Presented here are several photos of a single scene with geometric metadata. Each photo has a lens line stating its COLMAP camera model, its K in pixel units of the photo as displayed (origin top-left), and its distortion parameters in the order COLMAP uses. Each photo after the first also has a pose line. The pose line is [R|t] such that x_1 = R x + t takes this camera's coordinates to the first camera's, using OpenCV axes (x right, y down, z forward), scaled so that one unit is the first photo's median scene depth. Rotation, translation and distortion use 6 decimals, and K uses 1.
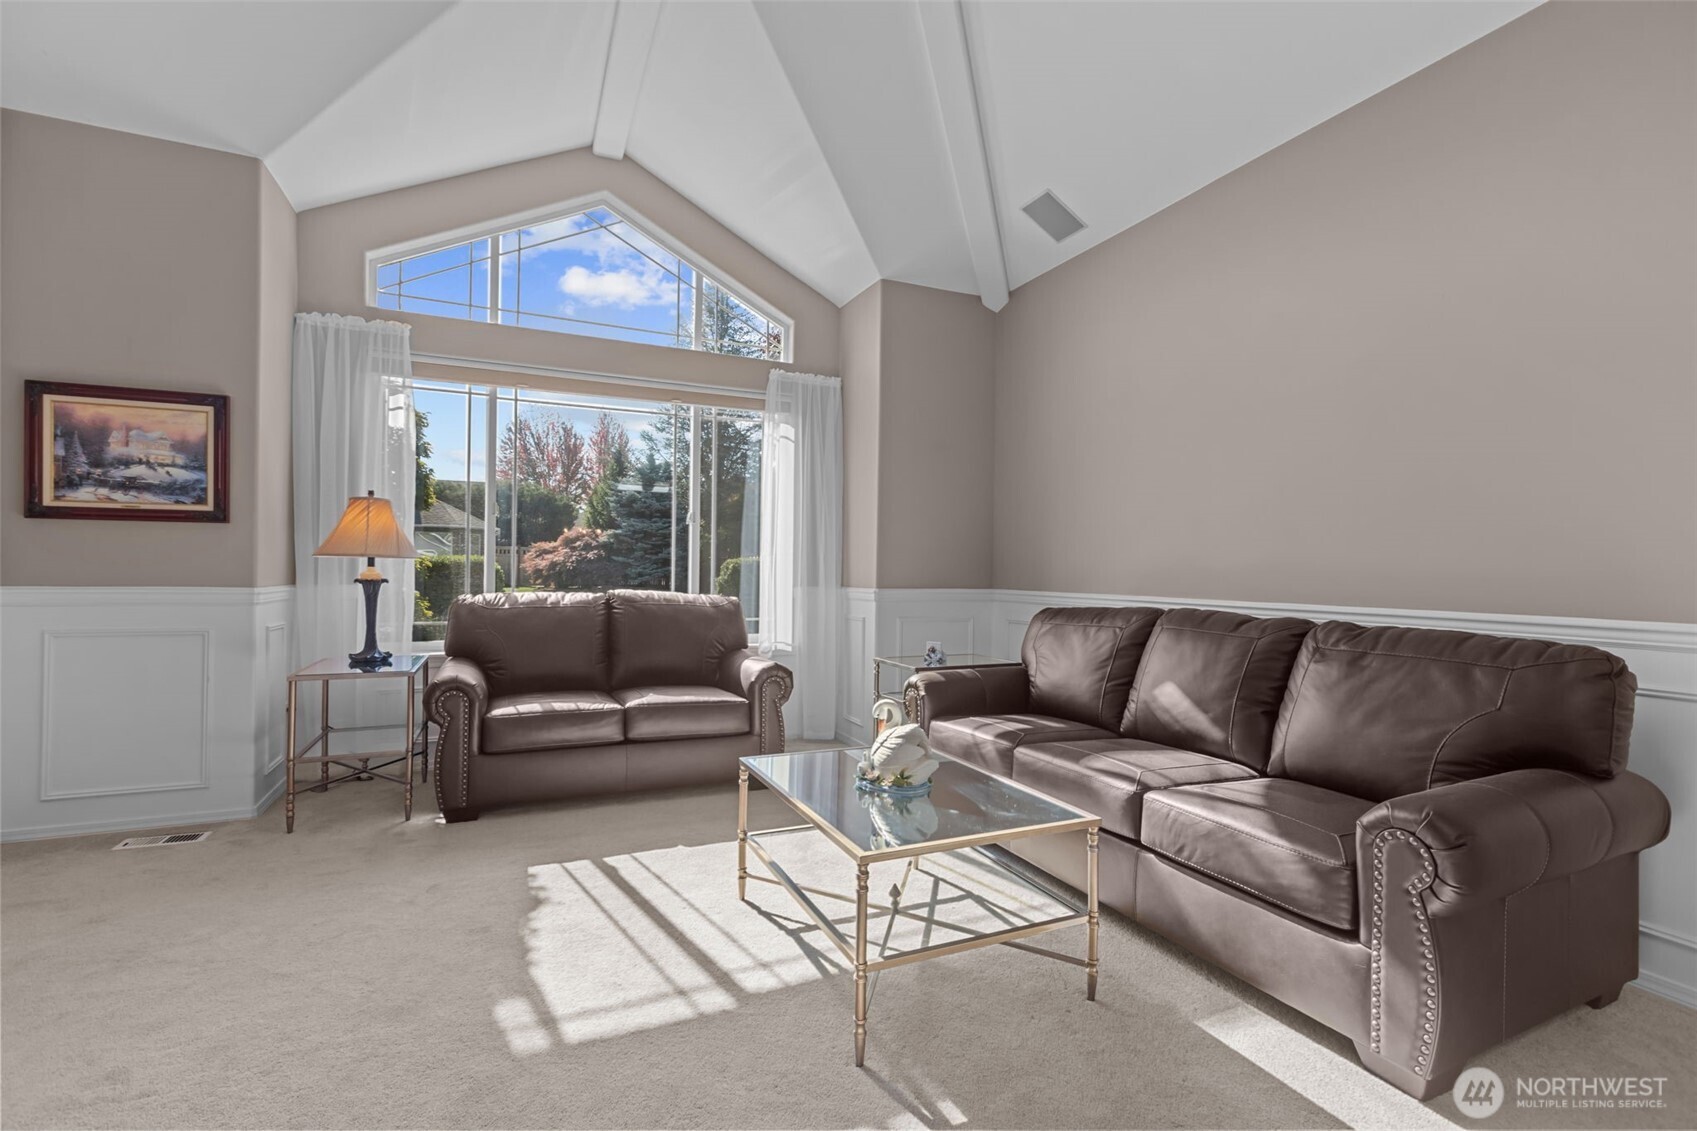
lens RADIAL K [[756.3, 0, 854.3], [0, 756.3, 572.3], [0, 0, 1]] dist [-0.004604, -0.000676]
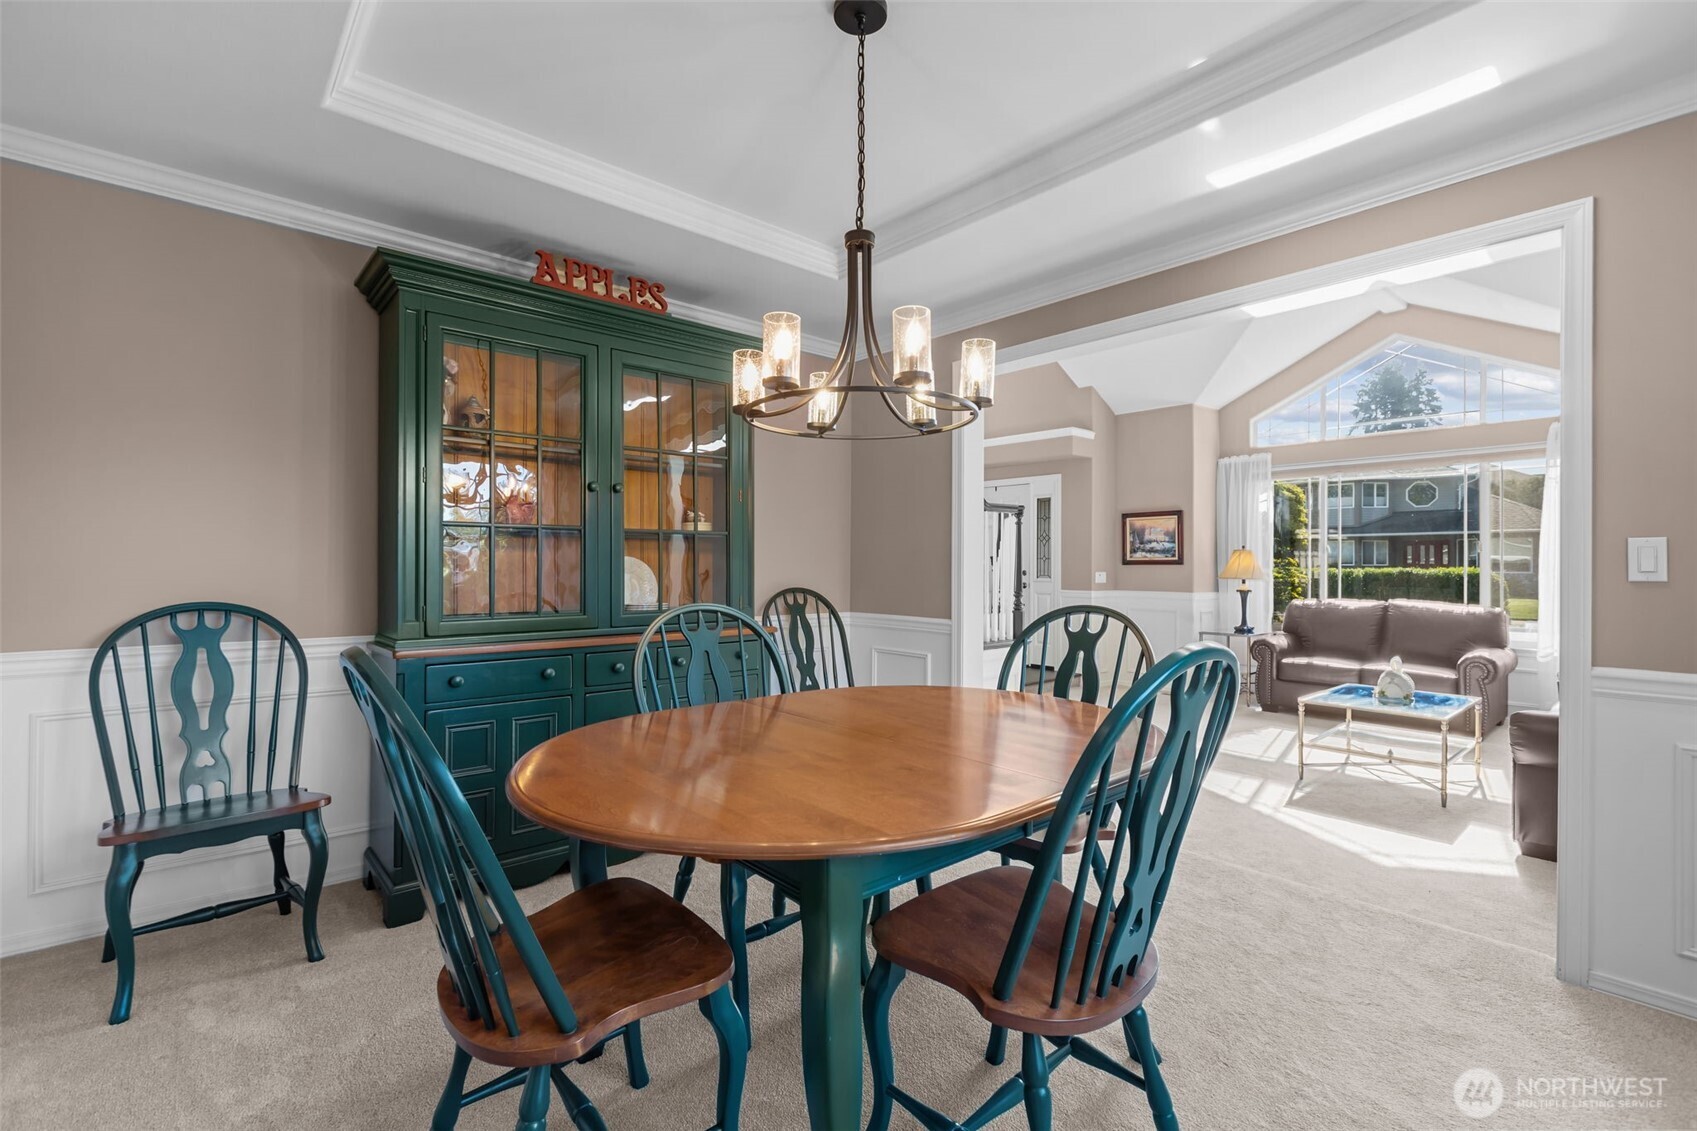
lens RADIAL K [[756.3, 0, 854.3], [0, 756.3, 572.3], [0, 0, 1]] dist [-0.004604, -0.000676]
pose [[0.308151, -0.006742, -0.951313, 1.087120], [-0.002849, 0.999964, -0.008010, -0.021168], [0.951333, 0.005178, 0.308121, -0.688595]]
